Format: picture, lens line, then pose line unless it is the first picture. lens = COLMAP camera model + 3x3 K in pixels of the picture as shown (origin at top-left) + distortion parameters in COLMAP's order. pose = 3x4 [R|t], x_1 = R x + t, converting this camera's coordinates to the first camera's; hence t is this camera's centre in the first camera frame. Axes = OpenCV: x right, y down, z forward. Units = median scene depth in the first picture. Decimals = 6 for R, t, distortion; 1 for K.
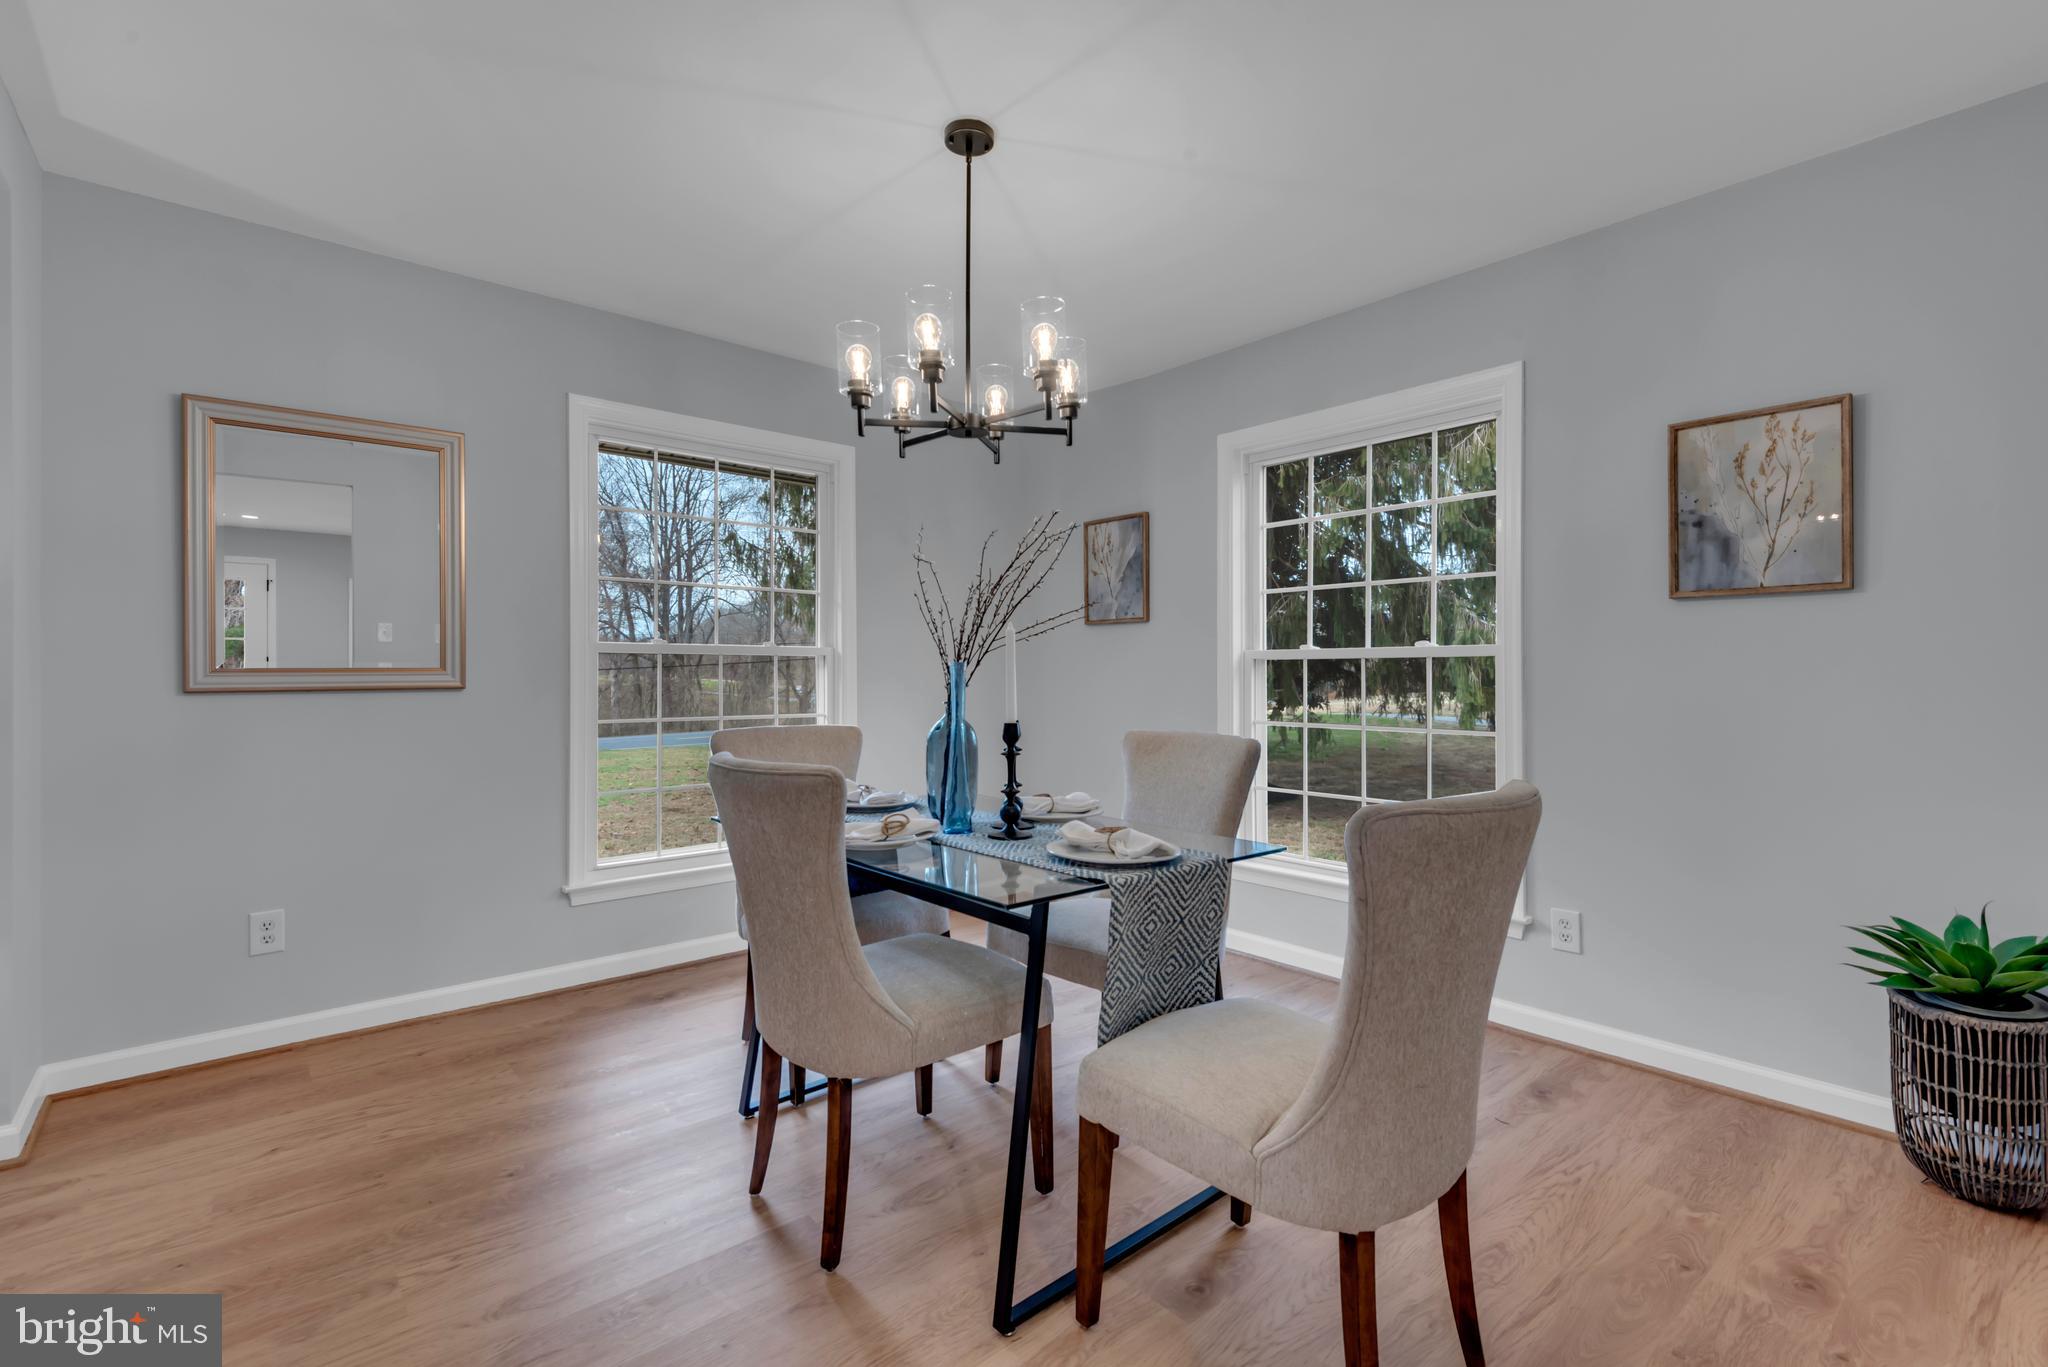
lens RADIAL K [[922.2, 0, 1088.5], [0, 922.2, 696.9], [0, 0, 1]] dist [0.026334, -0.008689]
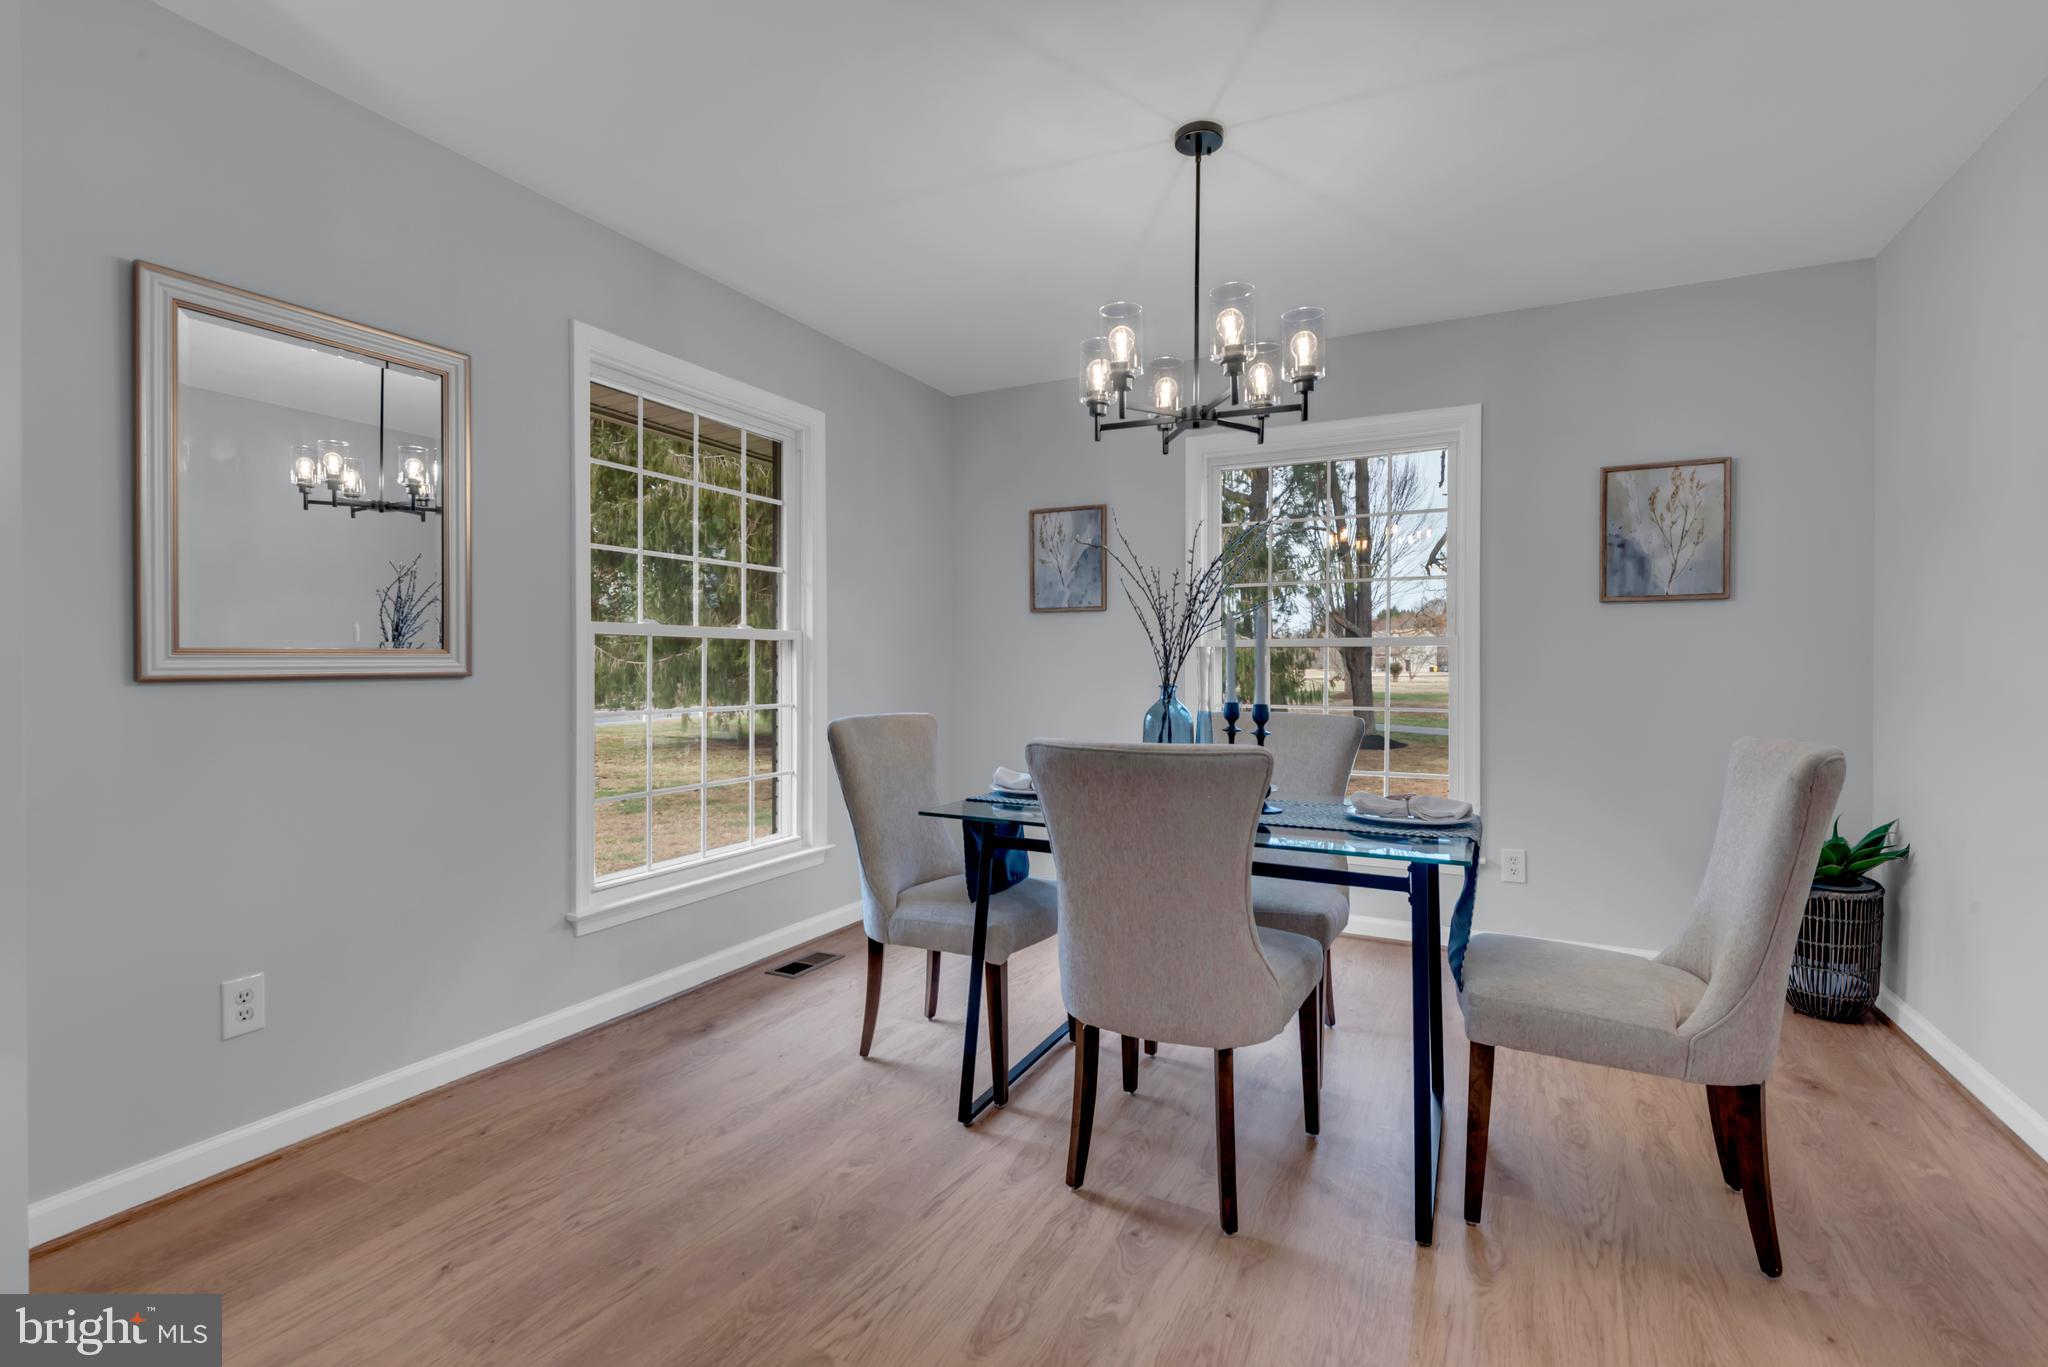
lens RADIAL K [[922.2, 0, 1077.1], [0, 922.2, 695.5], [0, 0, 1]] dist [0.026334, -0.008689]
pose [[0.927077, -0.012345, 0.374667, -0.545152], [0.009175, 0.999905, 0.010243, 0.005215], [-0.374758, -0.006059, 0.927103, 0.072025]]
